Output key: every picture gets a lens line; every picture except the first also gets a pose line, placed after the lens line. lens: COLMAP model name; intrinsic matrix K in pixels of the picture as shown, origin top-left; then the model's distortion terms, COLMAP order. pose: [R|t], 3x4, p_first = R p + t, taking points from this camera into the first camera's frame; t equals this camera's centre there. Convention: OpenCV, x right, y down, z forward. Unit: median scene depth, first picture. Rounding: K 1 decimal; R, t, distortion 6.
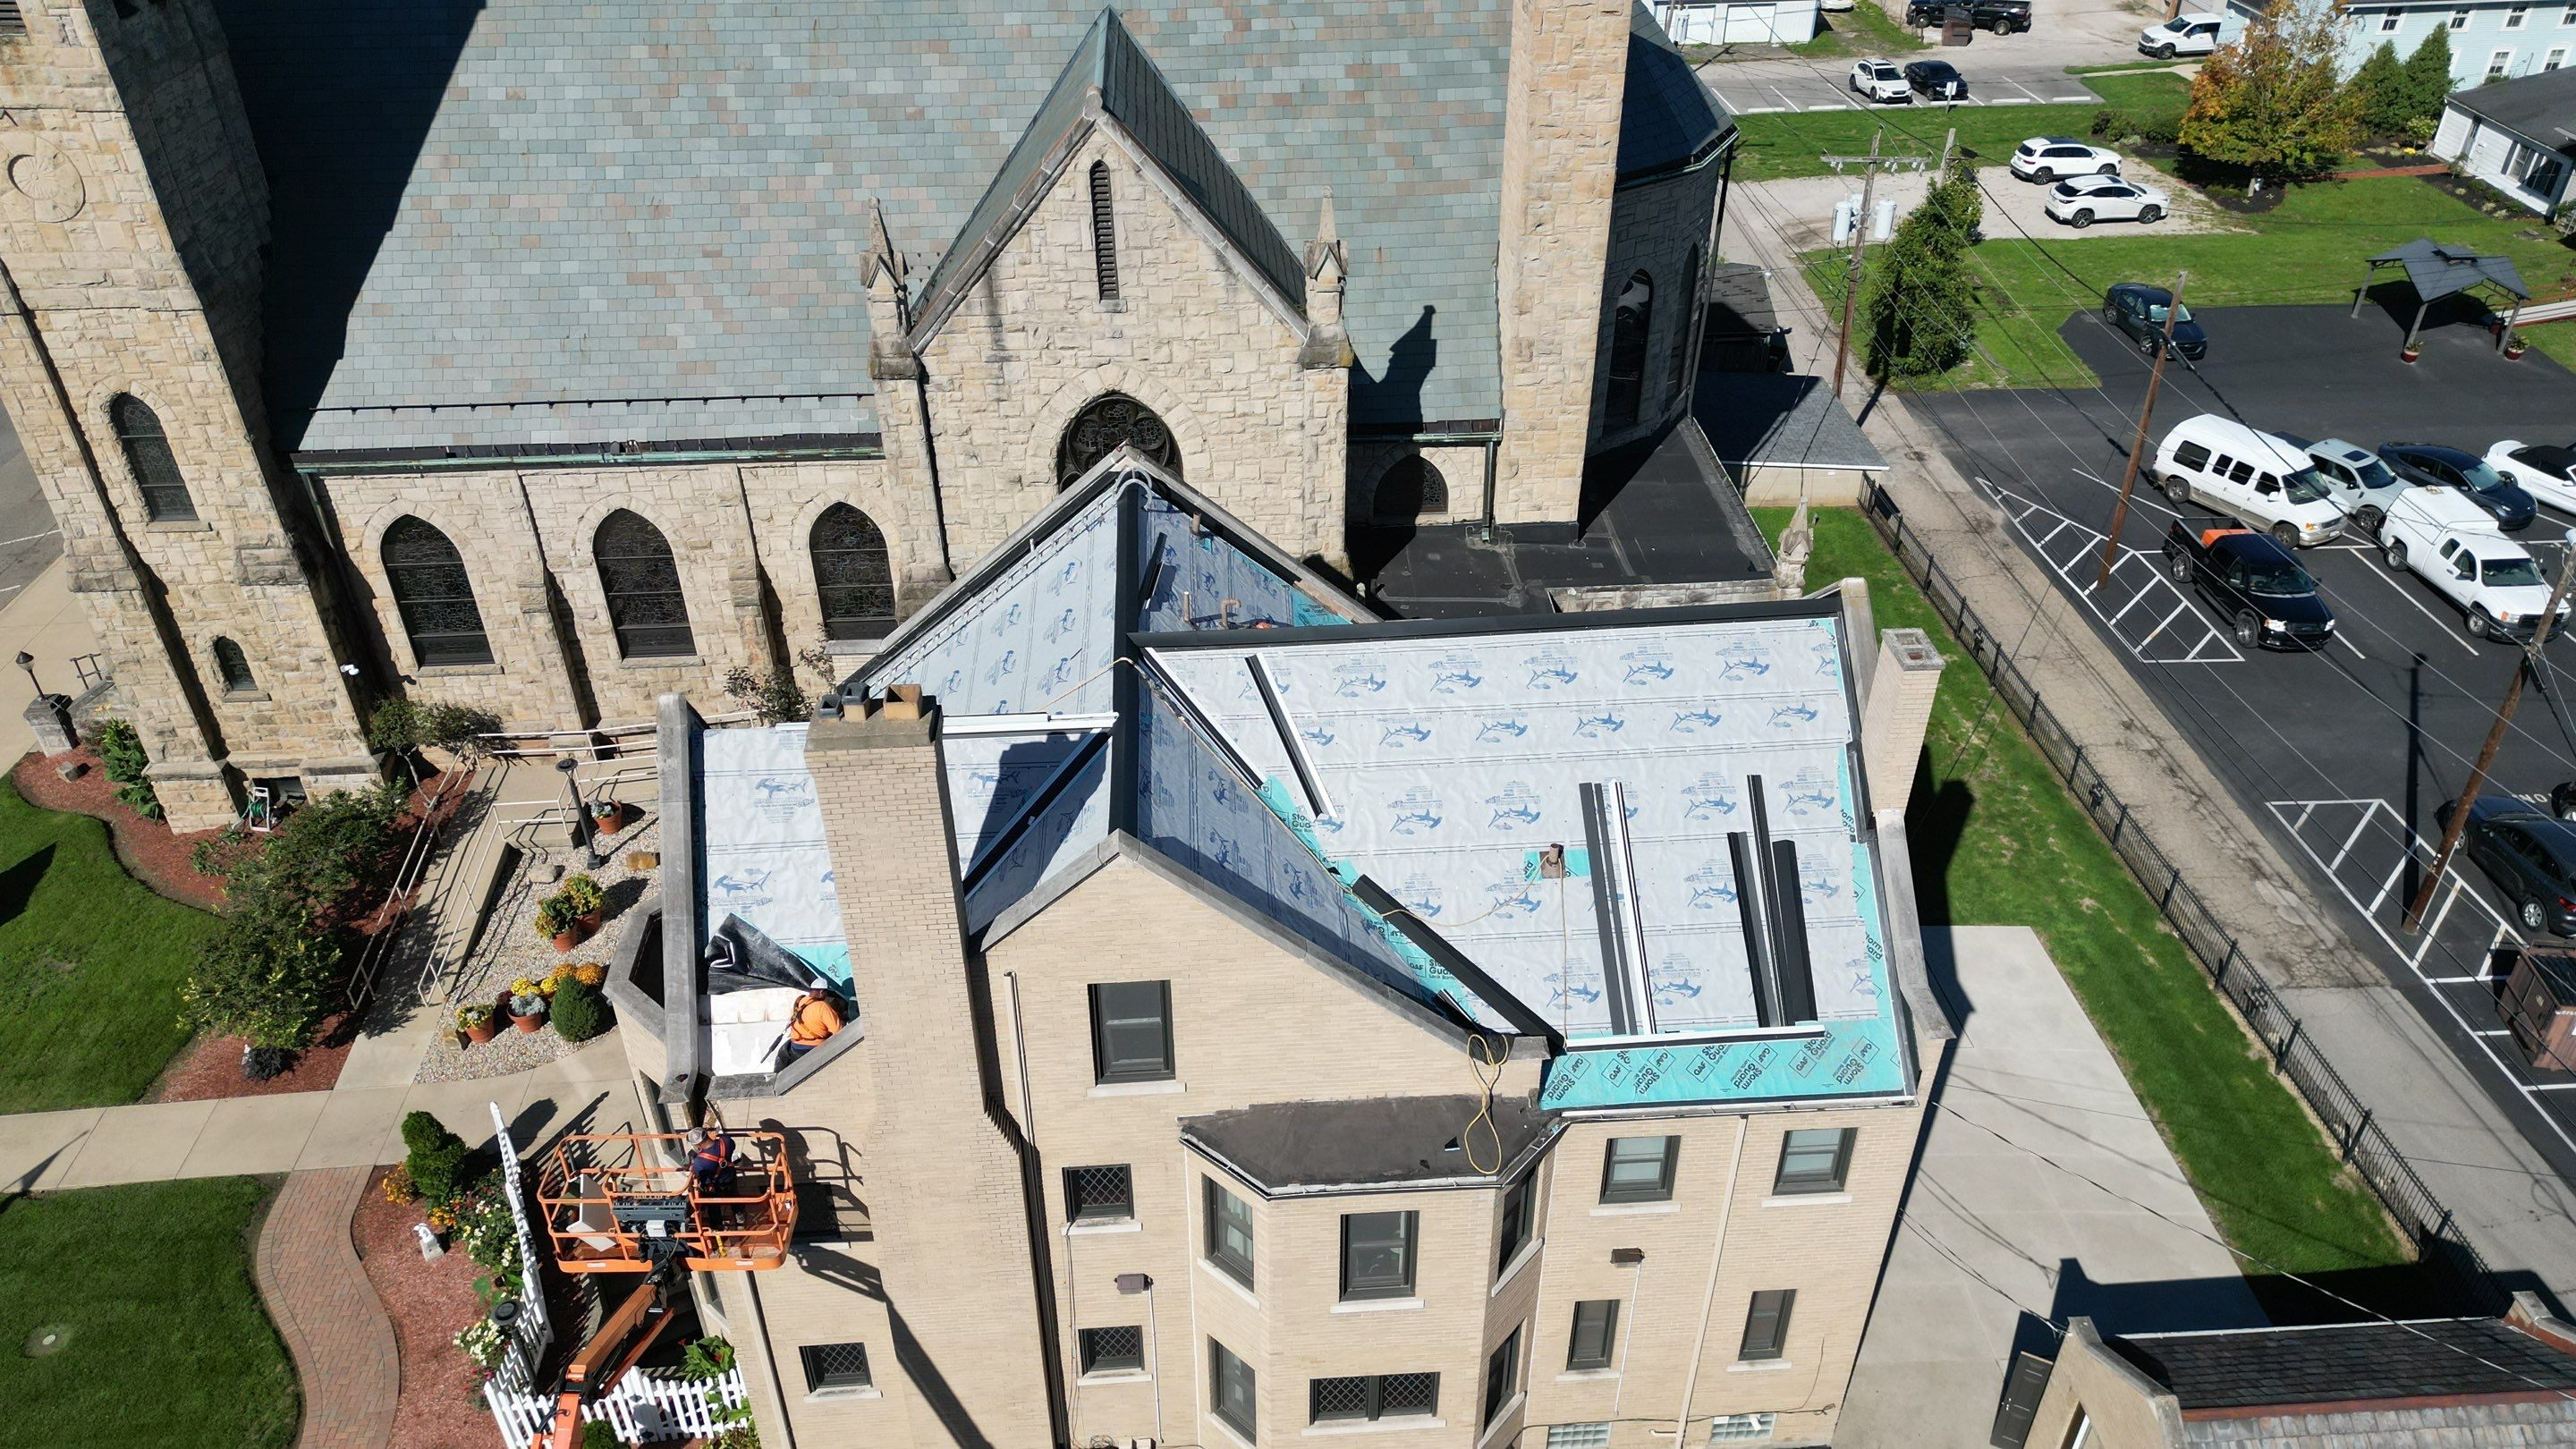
lens RADIAL K [[1791.3, 0, 1287.2], [0, 1791.3, 708.7], [0, 0, 1]] dist [0.093877, -0.101575]
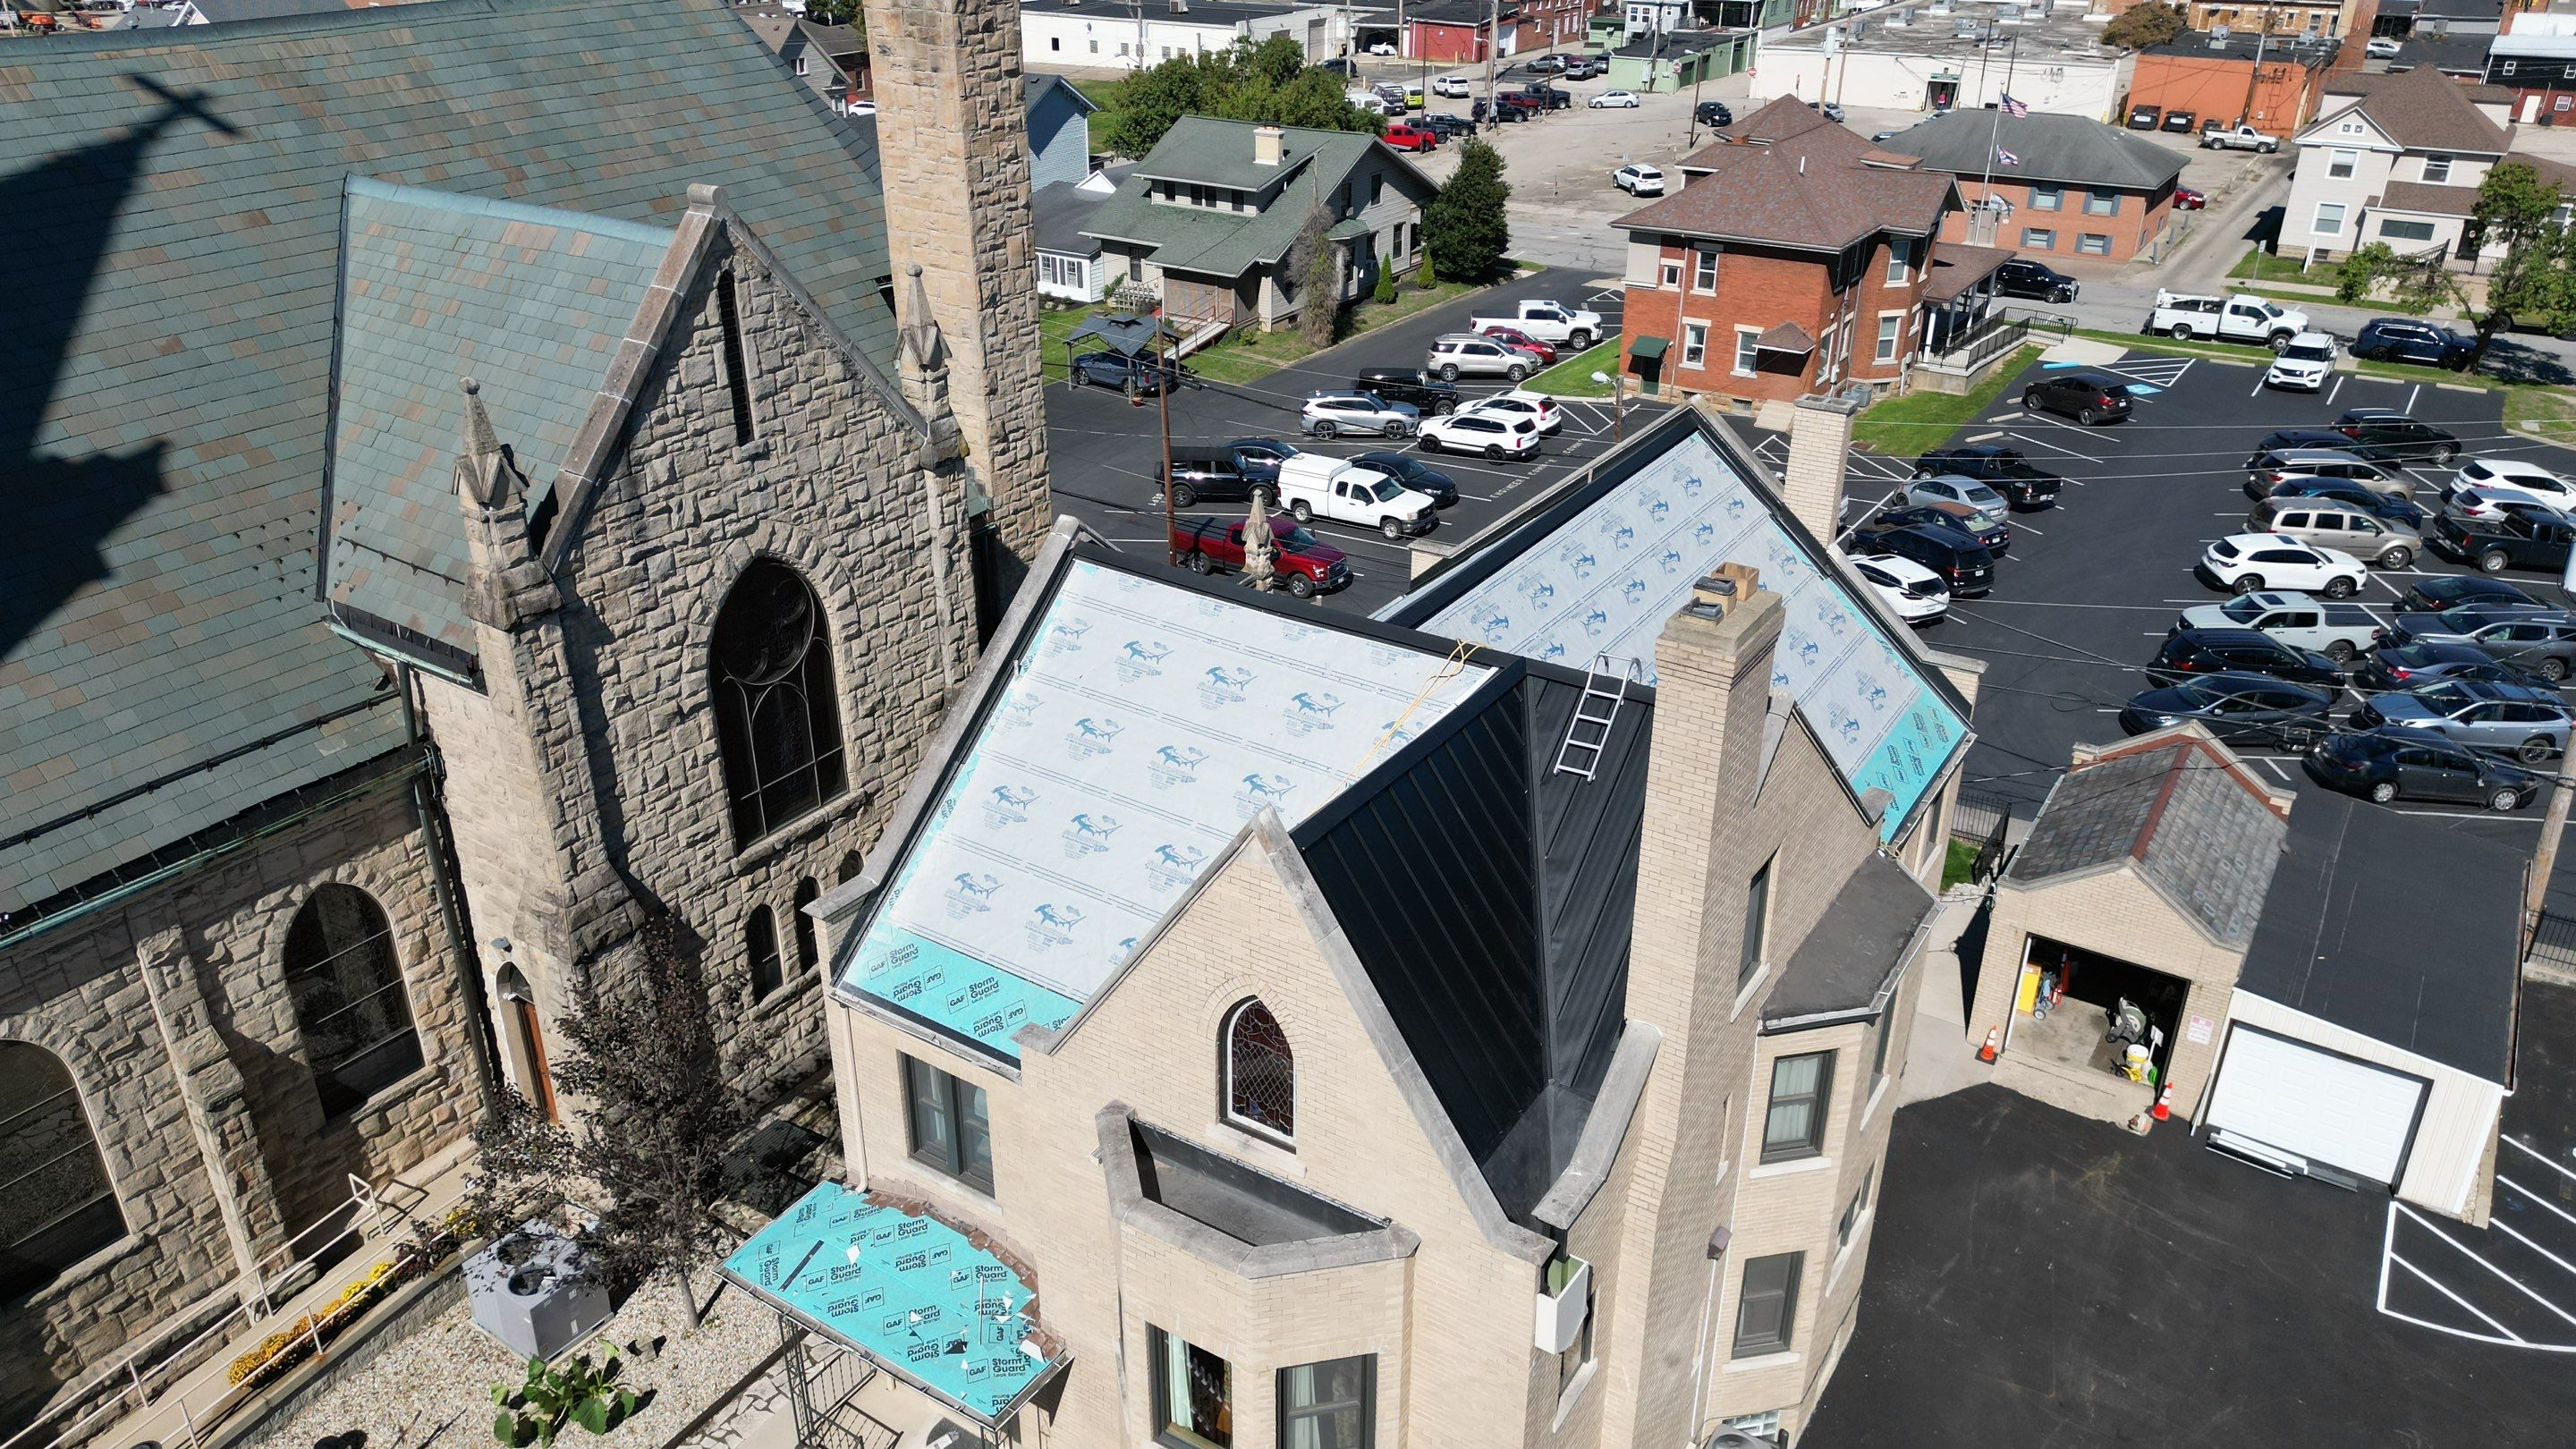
lens RADIAL K [[1808.5, 0, 1287.6], [0, 1808.5, 714.5], [0, 0, 1]] dist [0.075591, -0.085929]
pose [[0.599631, -0.346866, 0.721198, -0.552685], [0.448664, 0.891947, 0.055954, -0.052140], [-0.662679, 0.290024, 0.690465, 0.291608]]
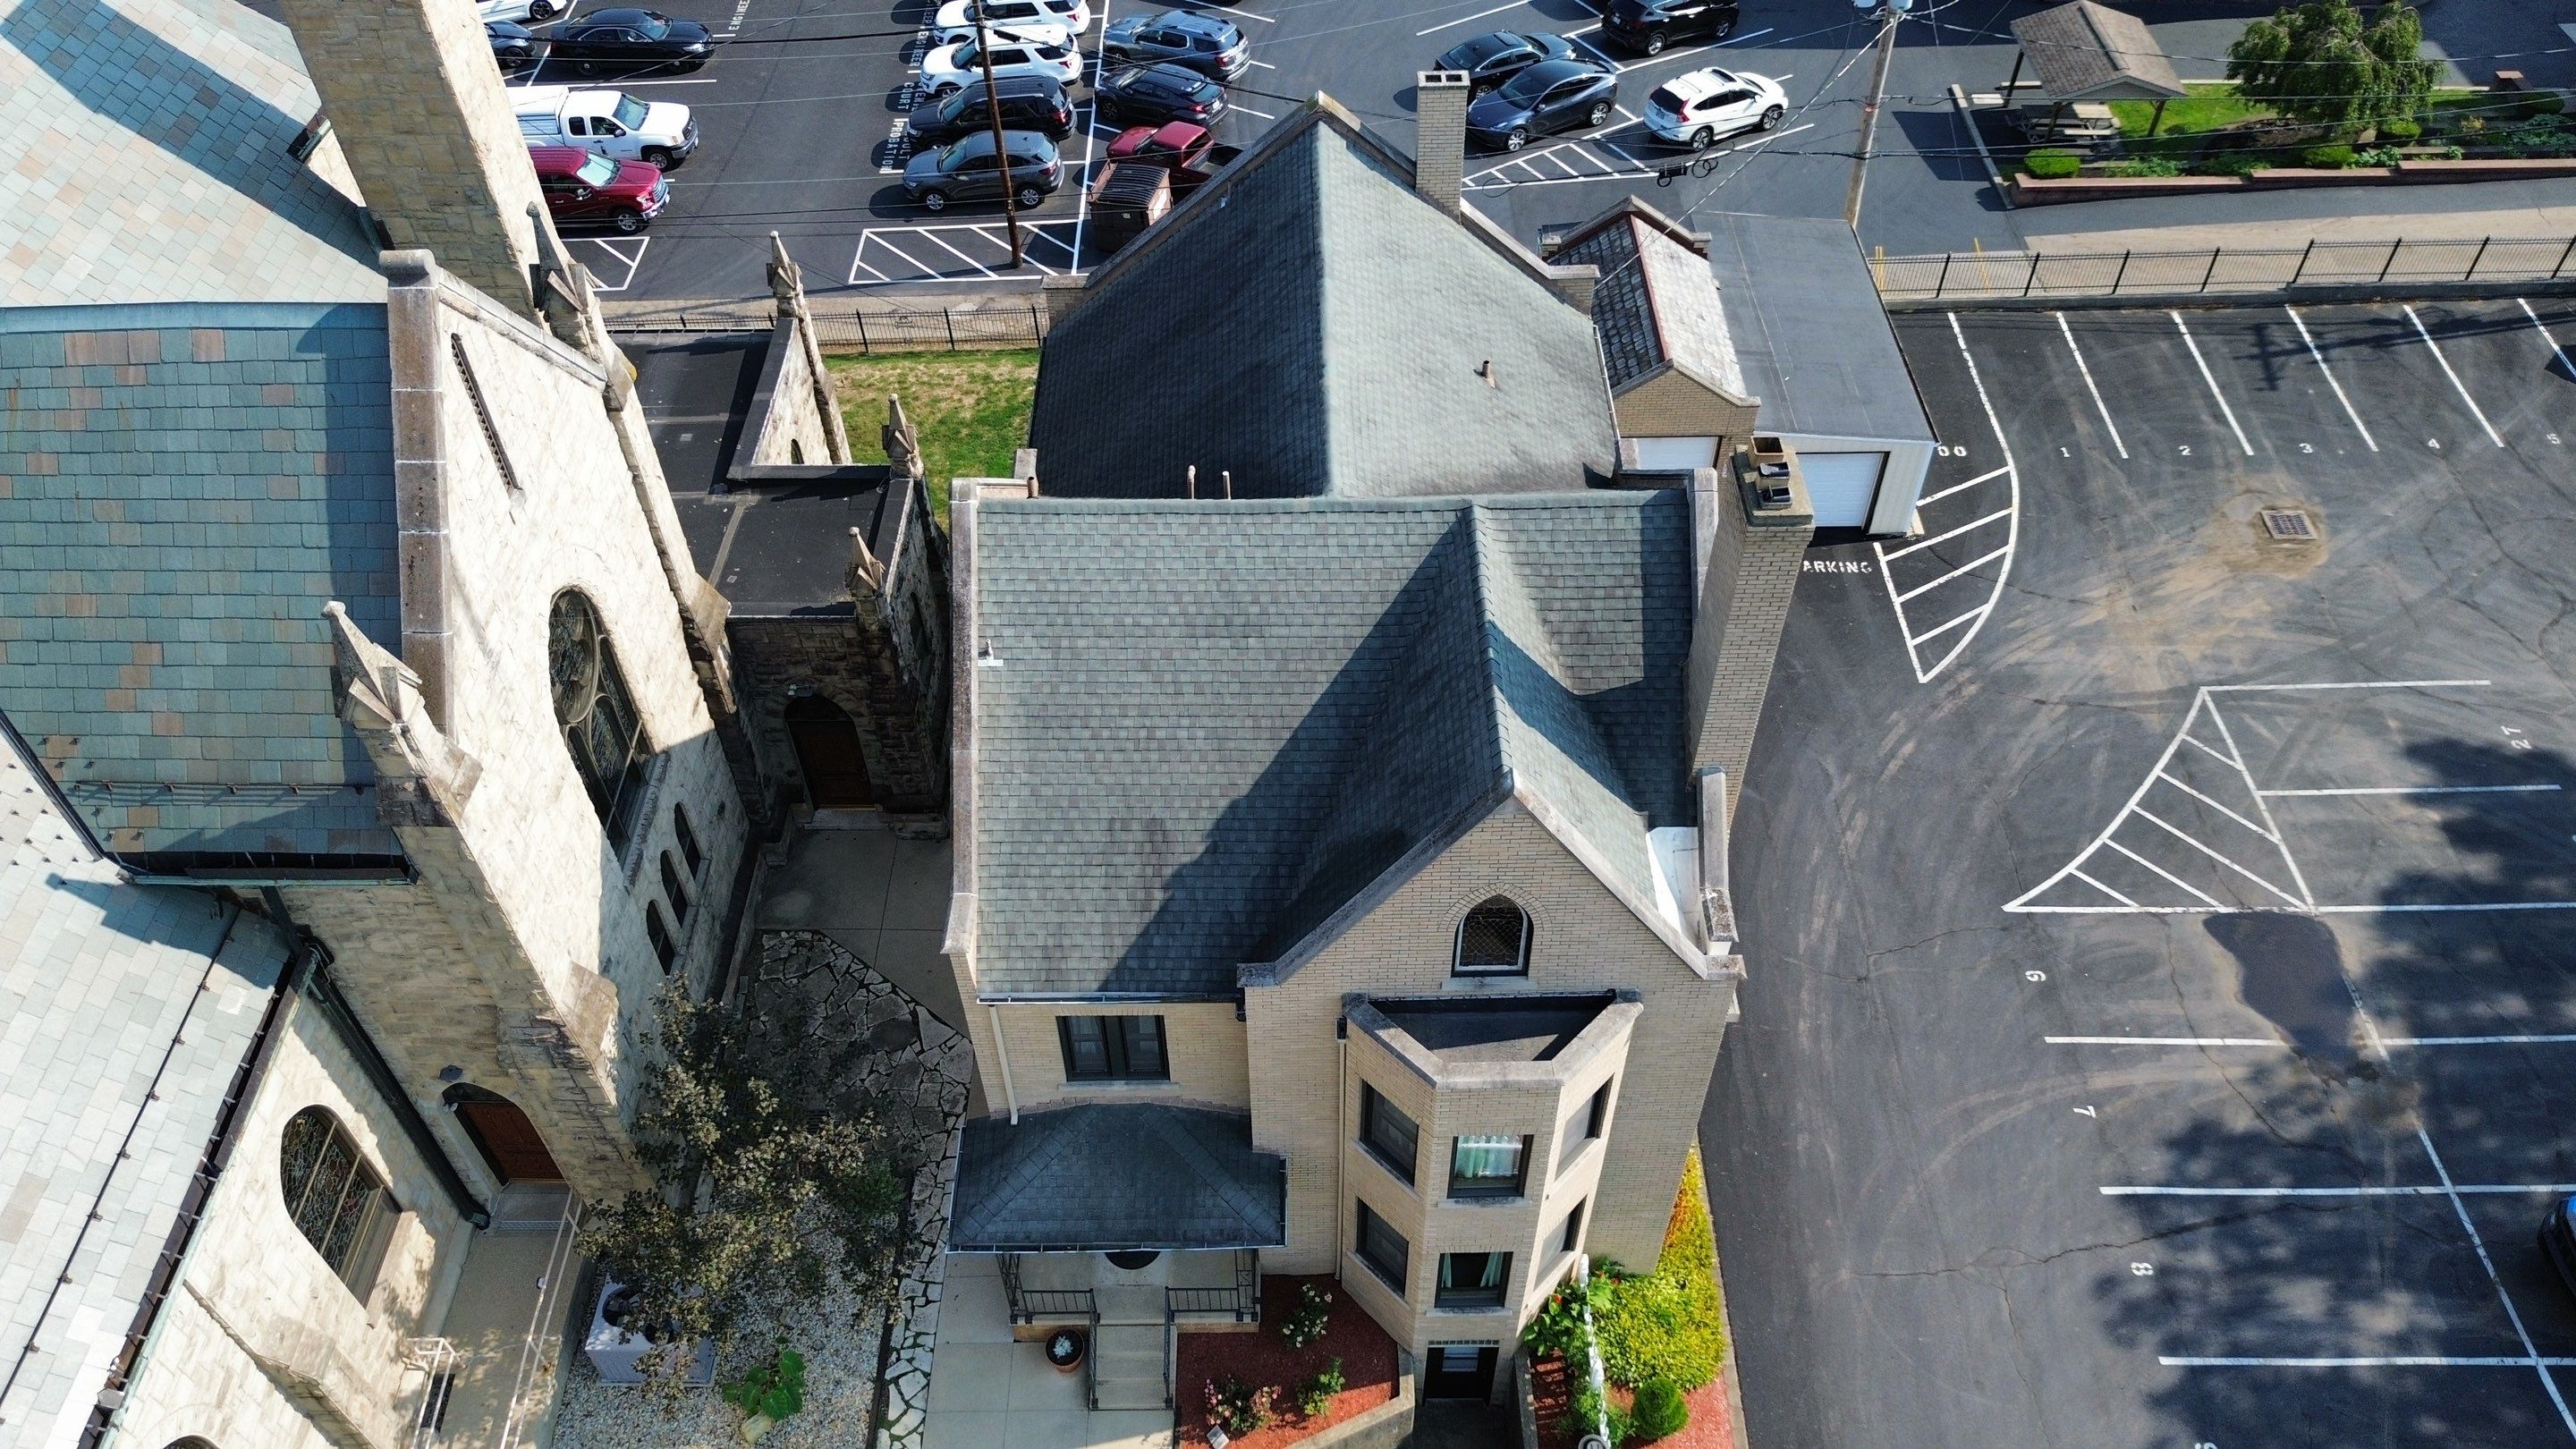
lens RADIAL K [[1814.8, 0, 1286.4], [0, 1814.8, 720.1], [0, 0, 1]] dist [0.101845, -0.162053]
pose [[0.059917, -0.730681, 0.680084, -0.605506], [0.578458, 0.580664, 0.572901, -0.392081], [-0.813508, 0.359074, 0.457460, 0.421244]]
